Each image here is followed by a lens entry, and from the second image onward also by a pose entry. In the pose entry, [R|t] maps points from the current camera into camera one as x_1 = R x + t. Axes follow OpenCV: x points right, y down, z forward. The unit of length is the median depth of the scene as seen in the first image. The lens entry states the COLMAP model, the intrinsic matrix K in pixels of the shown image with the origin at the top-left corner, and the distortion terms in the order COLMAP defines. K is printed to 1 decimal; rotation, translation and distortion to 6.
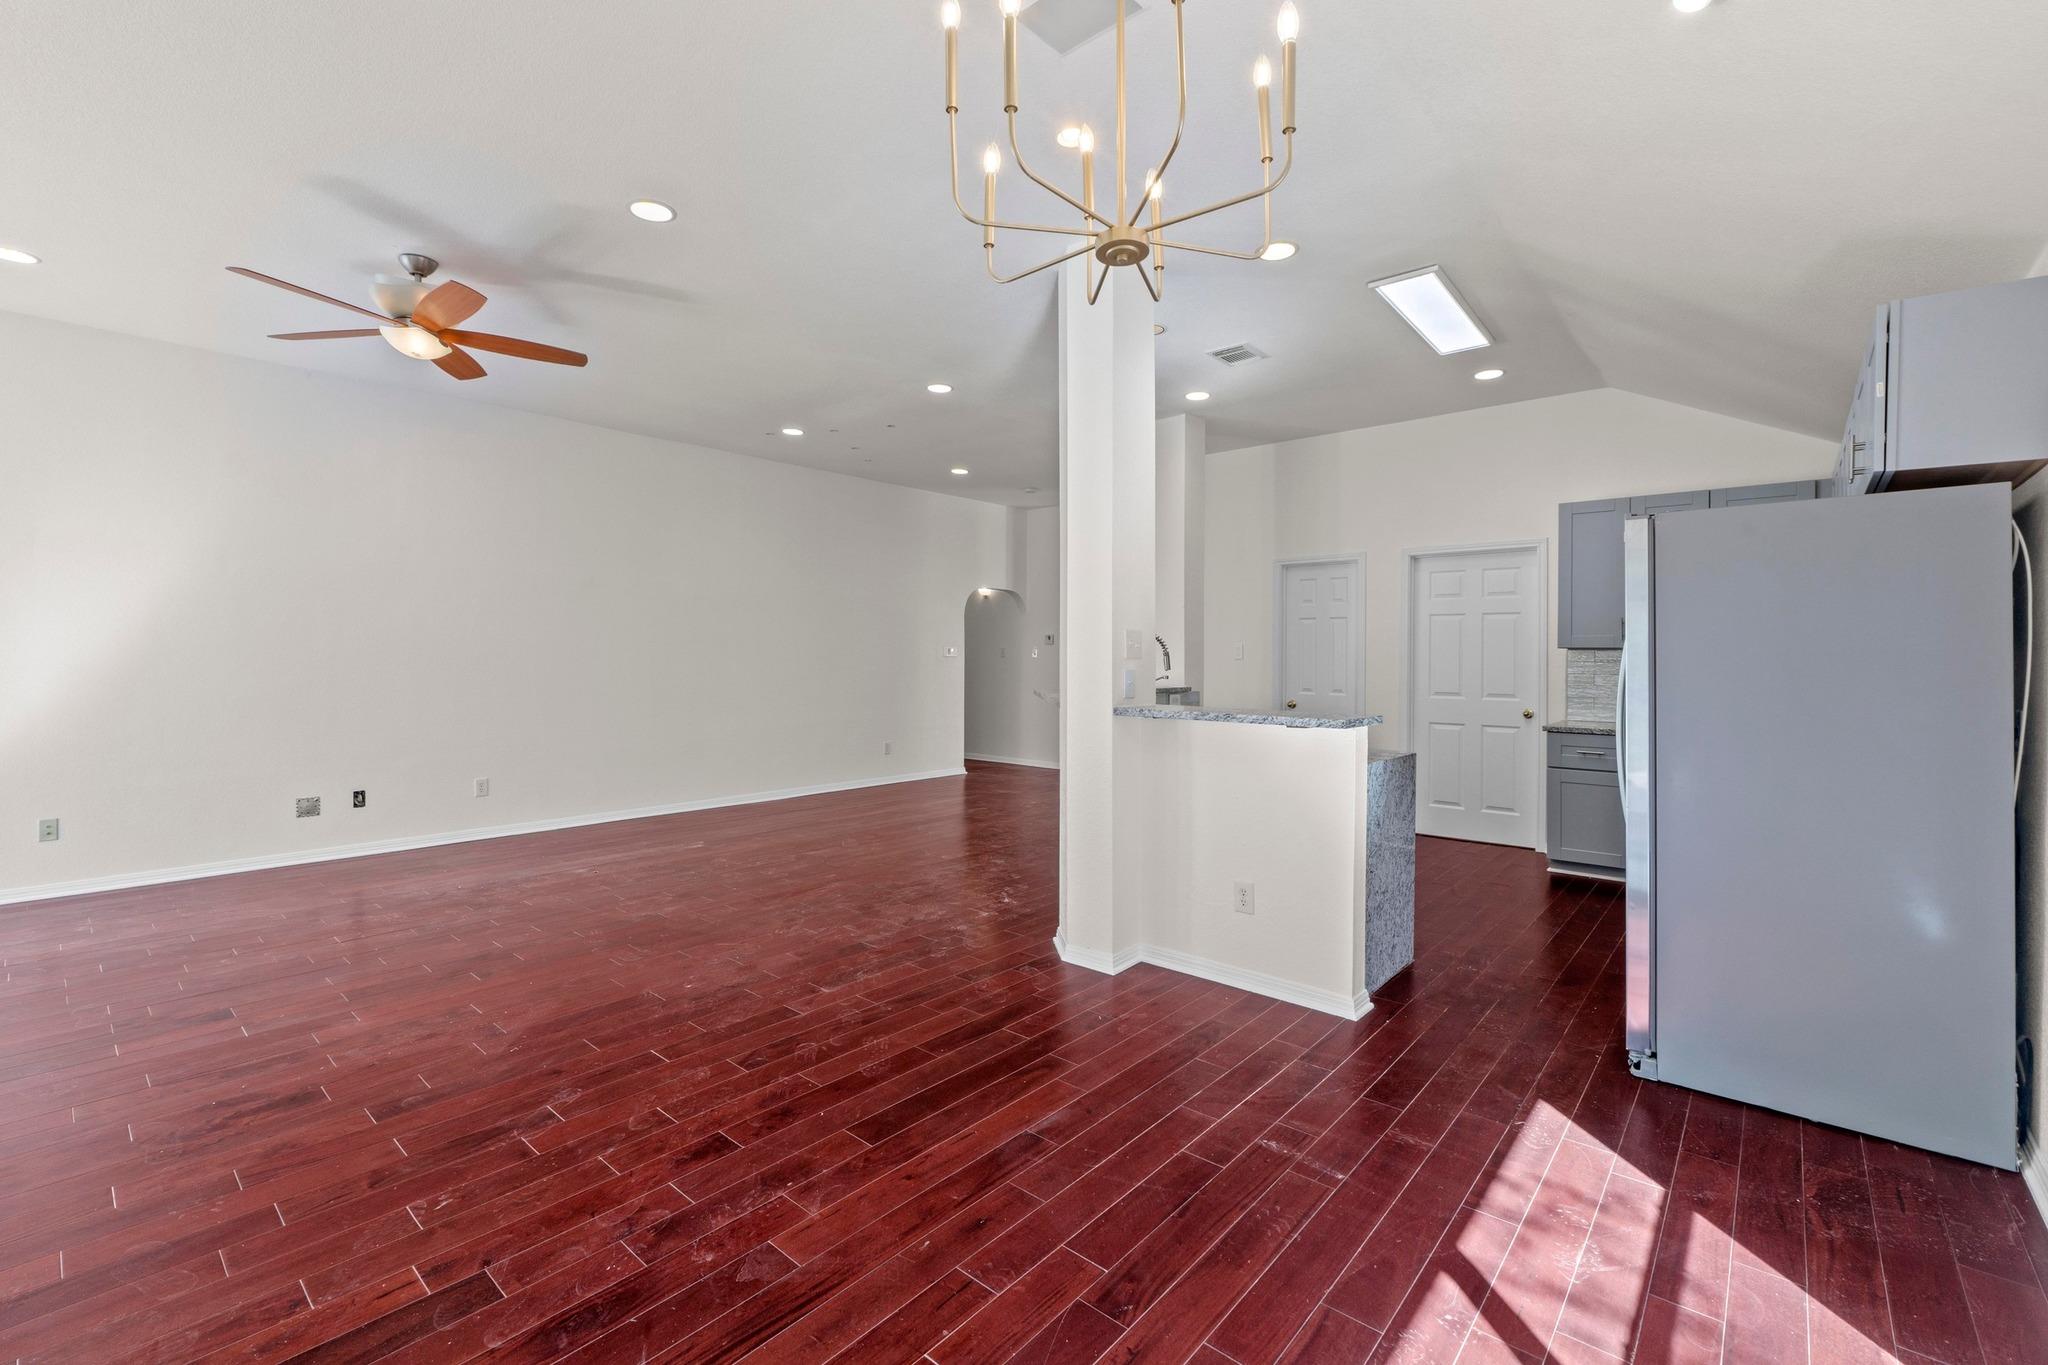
lens RADIAL K [[880.9, 0, 1015.7], [0, 880.9, 662.4], [0, 0, 1]] dist [-0.006345, -0.000425]
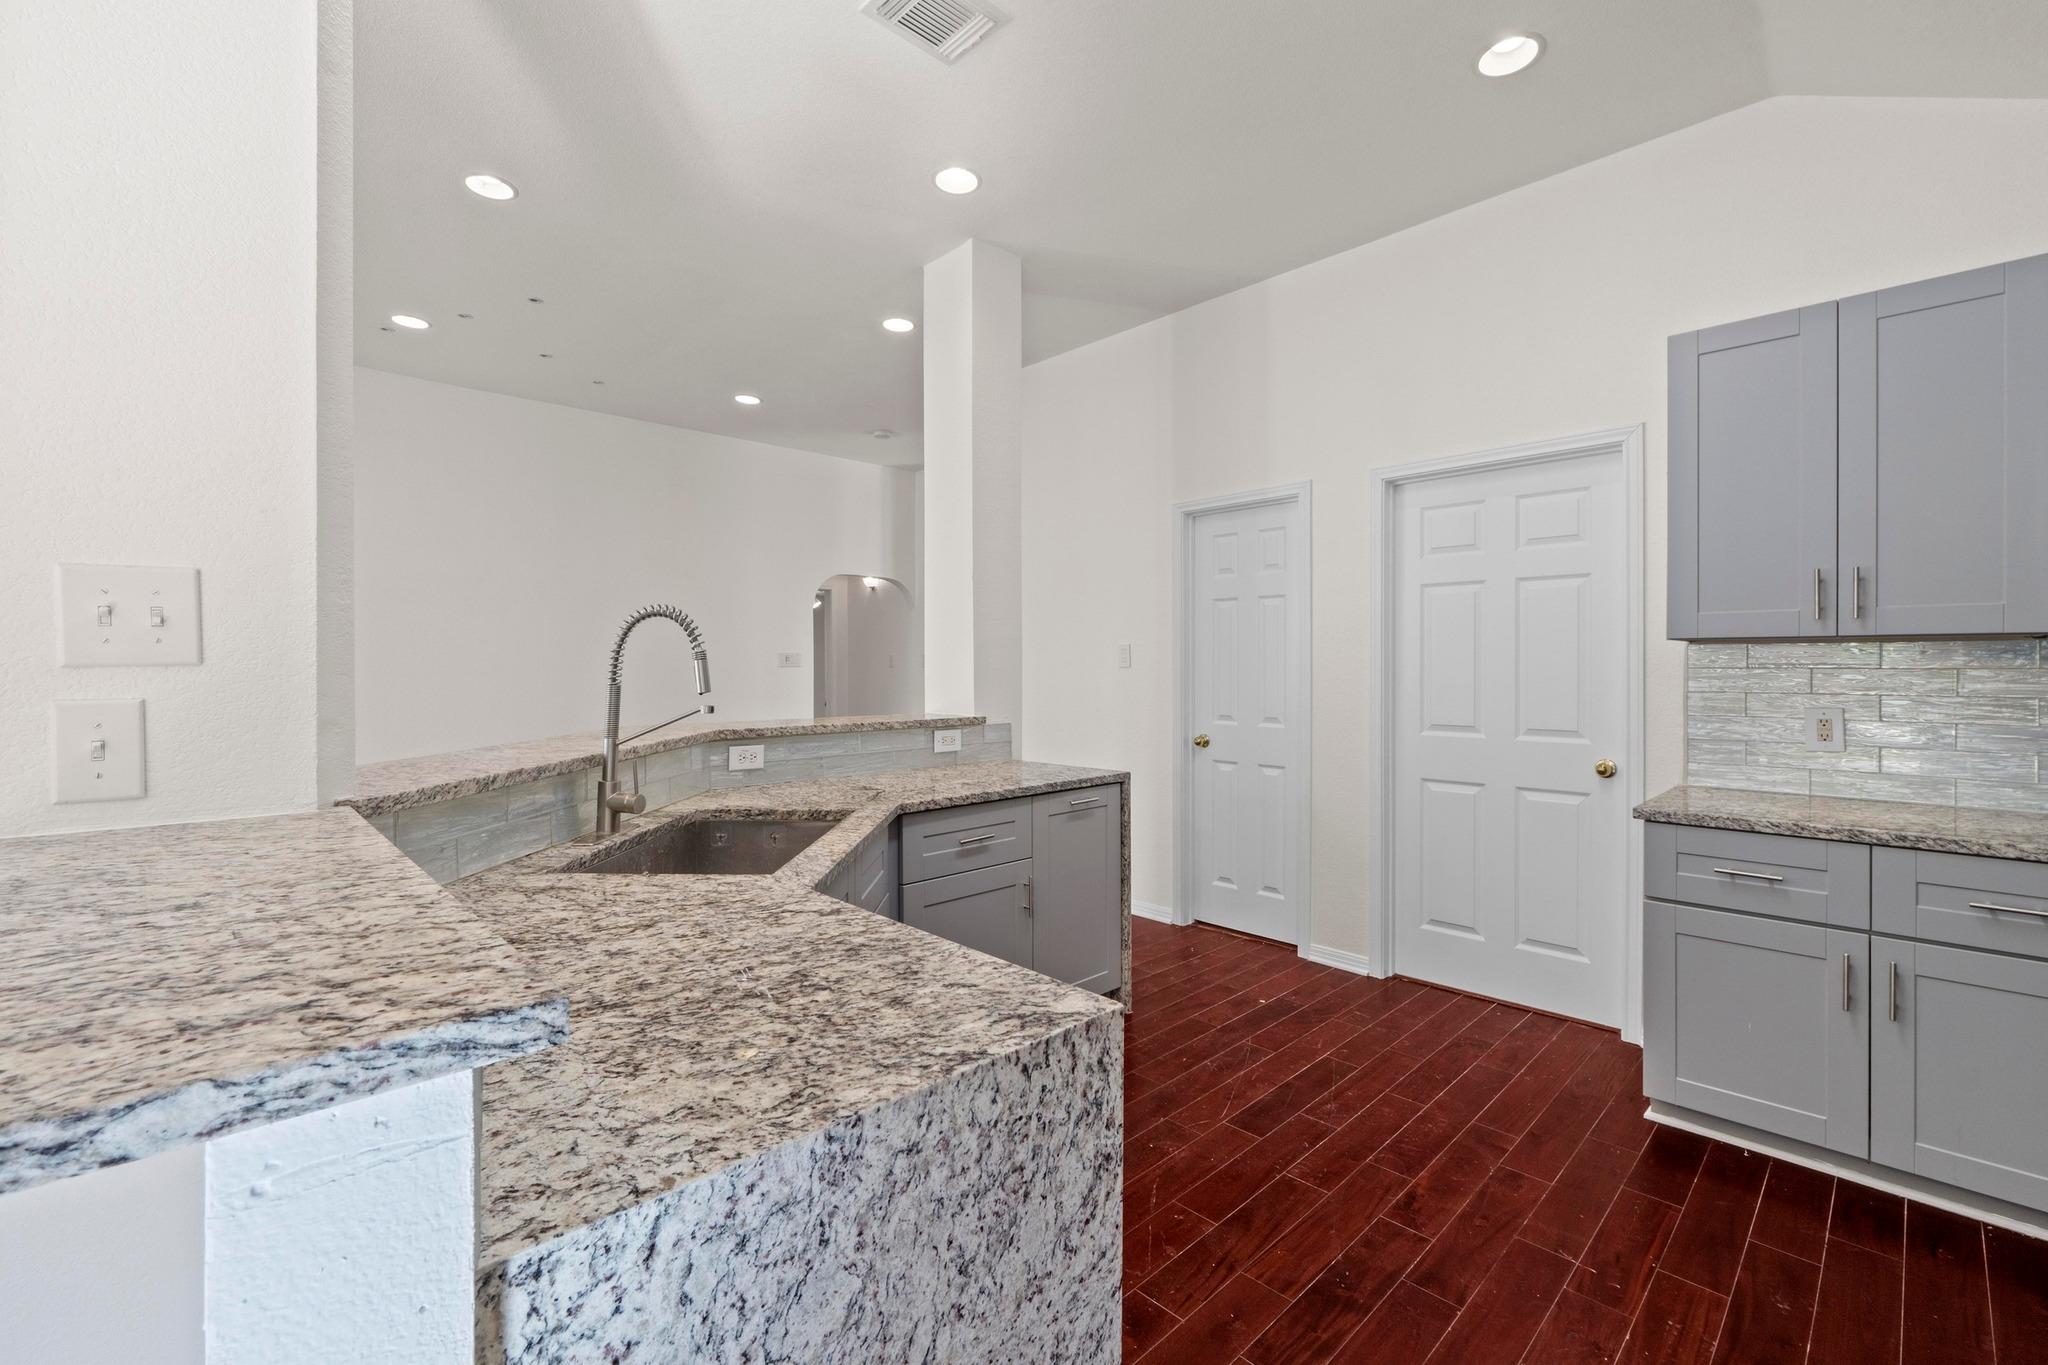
lens RADIAL K [[862.9, 0, 1019.6], [0, 862.9, 675.5], [0, 0, 1]] dist [-0.005895, 0.000407]
pose [[0.995999, -0.005694, -0.089186, 0.301173], [0.006003, 0.999977, 0.003190, -0.000216], [0.089166, -0.003713, 0.996010, 0.491850]]
